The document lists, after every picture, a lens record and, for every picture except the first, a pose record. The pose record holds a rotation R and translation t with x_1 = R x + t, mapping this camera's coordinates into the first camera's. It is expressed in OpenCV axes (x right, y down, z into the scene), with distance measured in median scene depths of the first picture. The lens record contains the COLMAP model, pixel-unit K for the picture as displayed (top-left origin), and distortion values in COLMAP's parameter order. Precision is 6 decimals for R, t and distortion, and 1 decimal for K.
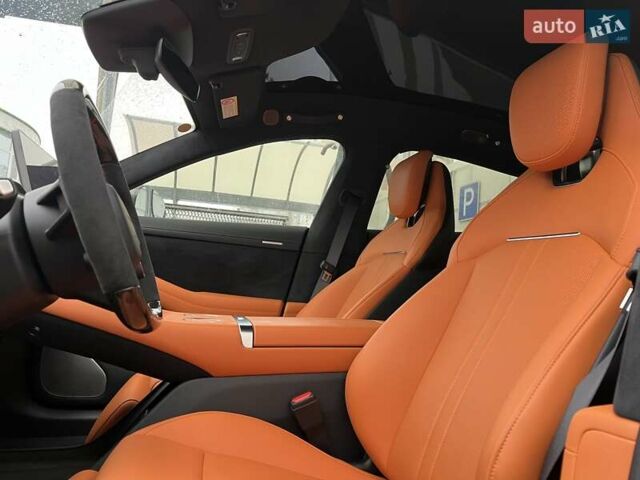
lens RADIAL K [[503.5, 0, 320.0], [0, 503.5, 240.0], [0, 0, 1]] dist [0.087064, -0.119378]
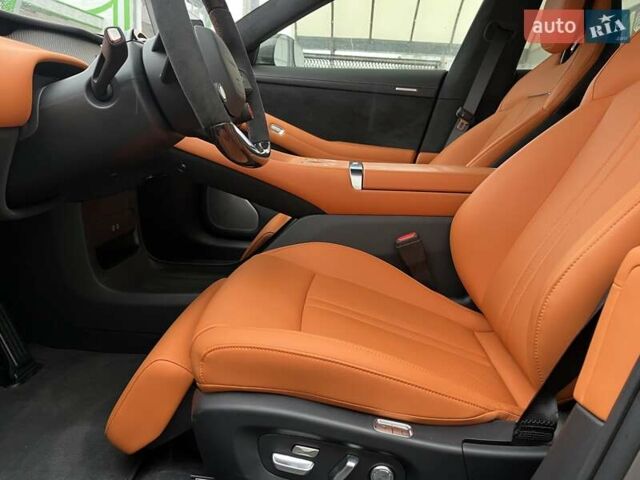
lens RADIAL K [[530.1, 0, 320.0], [0, 530.1, 240.0], [0, 0, 1]] dist [0.054292, 0.000423]
pose [[0.937839, 0.062404, -0.341415, 0.128866], [0.029161, 0.966057, 0.256678, 0.018643], [0.345844, -0.250679, 0.904186, -0.052271]]
